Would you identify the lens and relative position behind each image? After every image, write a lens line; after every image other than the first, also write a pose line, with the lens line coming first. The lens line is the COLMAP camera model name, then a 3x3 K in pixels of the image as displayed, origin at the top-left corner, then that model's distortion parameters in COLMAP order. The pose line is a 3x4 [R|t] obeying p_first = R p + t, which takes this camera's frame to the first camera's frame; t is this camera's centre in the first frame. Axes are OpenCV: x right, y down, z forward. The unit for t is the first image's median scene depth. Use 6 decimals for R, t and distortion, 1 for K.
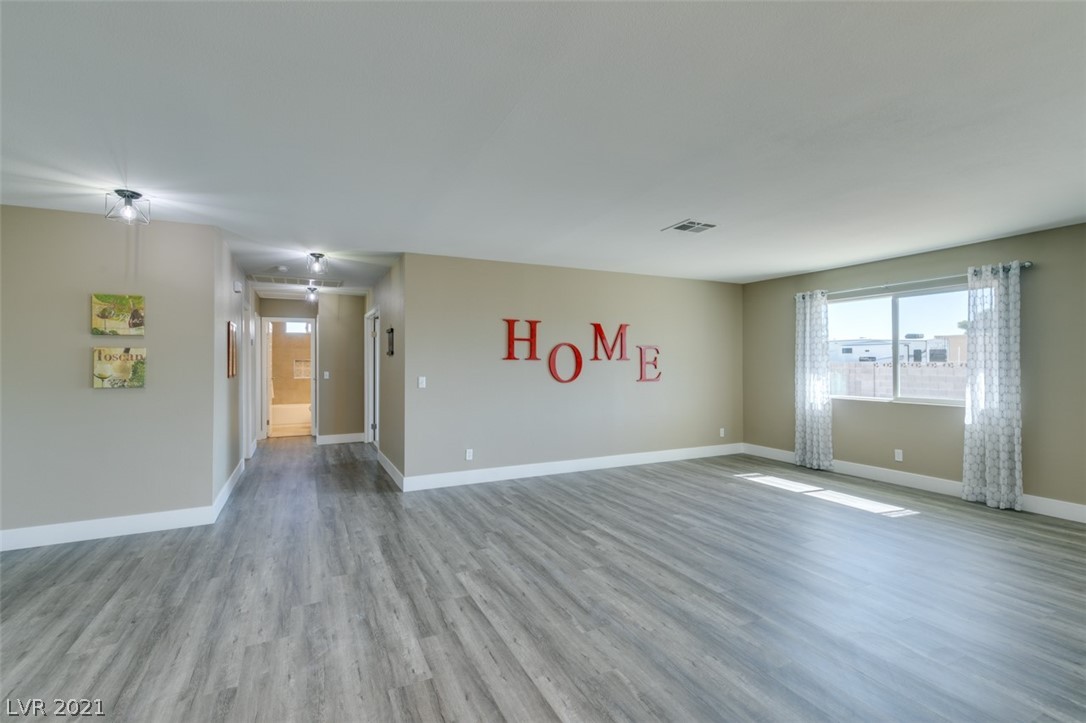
lens RADIAL K [[486.7, 0, 538.2], [0, 486.7, 359.7], [0, 0, 1]] dist [0.000056, -0.000101]
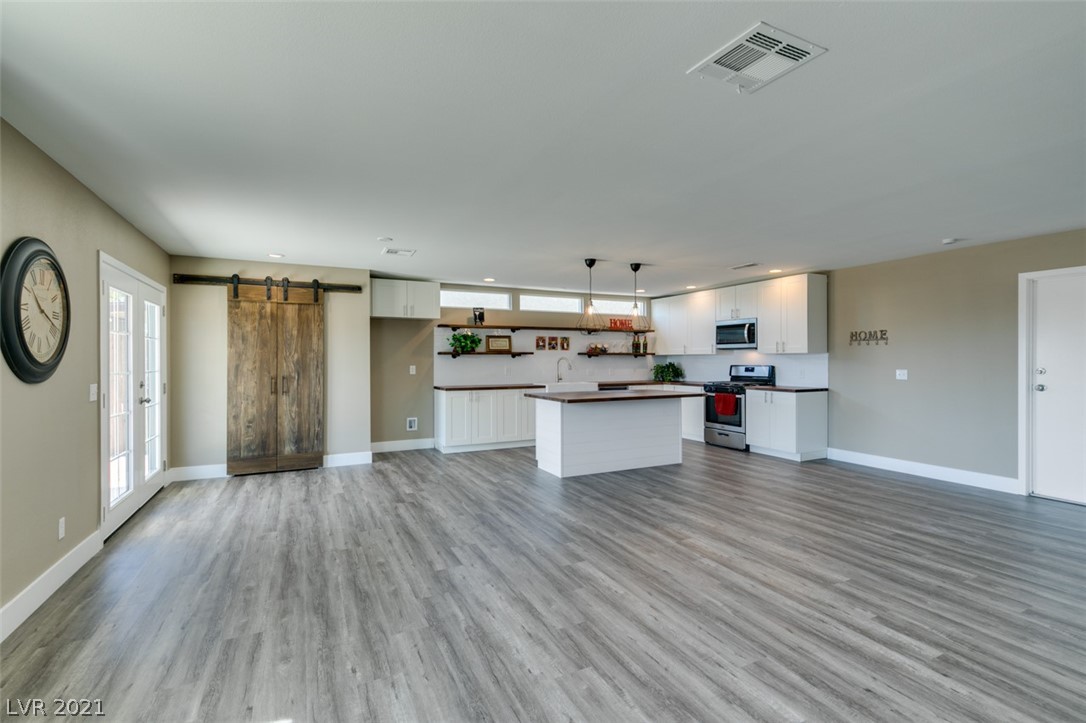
lens RADIAL K [[486.7, 0, 538.2], [0, 486.7, 359.7], [0, 0, 1]] dist [0.000056, -0.000101]
pose [[-0.999977, 0.004598, -0.005006, 0.636082], [0.004619, 0.999981, -0.004157, 0.011774], [0.004987, -0.004180, -0.999979, 1.777430]]
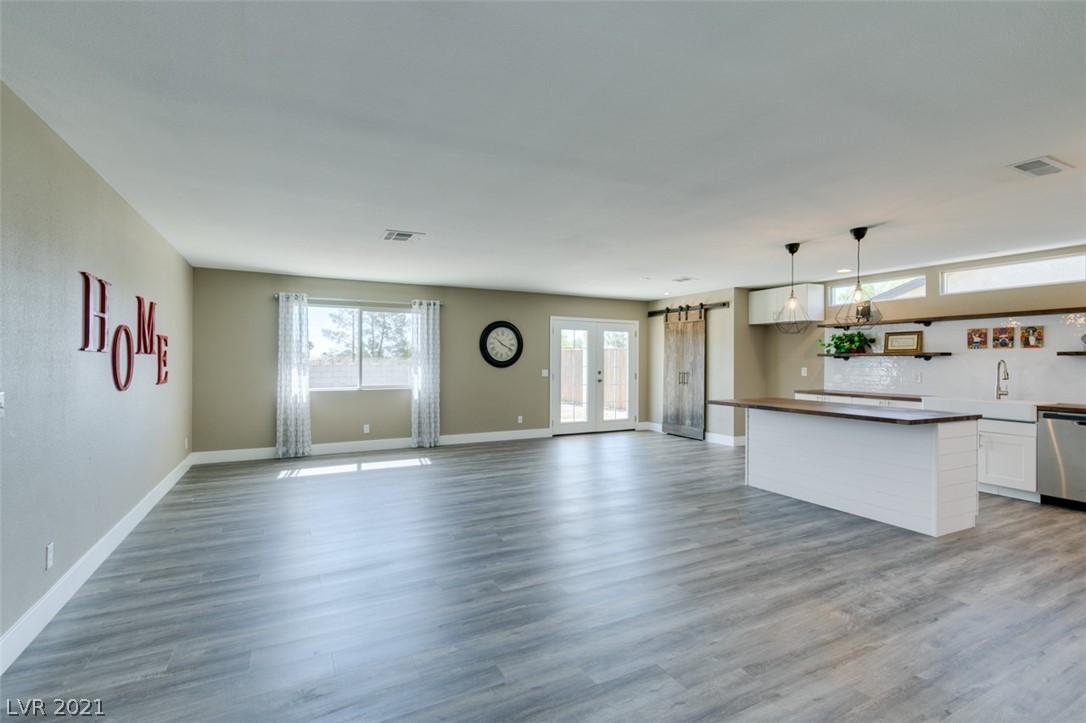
lens RADIAL K [[497.2, 0, 543.0], [0, 497.2, 361.5], [0, 0, 1]] dist [-0.001644, -0.000306]
pose [[-0.023719, -0.000779, 0.999718, -0.995190], [-0.009492, 0.999955, 0.000554, 0.009331], [-0.999674, -0.009476, -0.023725, 0.866074]]
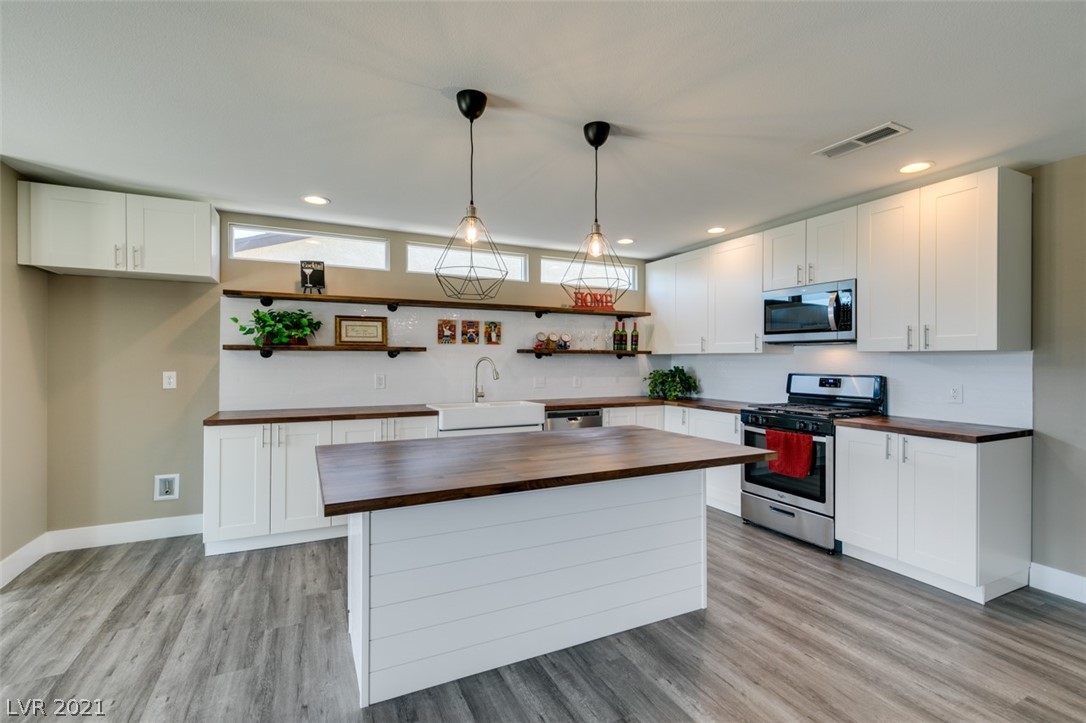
lens RADIAL K [[486.7, 0, 538.2], [0, 486.7, 359.7], [0, 0, 1]] dist [0.000056, -0.000101]
pose [[-0.999997, -0.001959, 0.001234, 0.357626], [-0.001964, 0.999990, -0.004125, 0.003381], [-0.001226, -0.004127, -0.999991, 0.732975]]
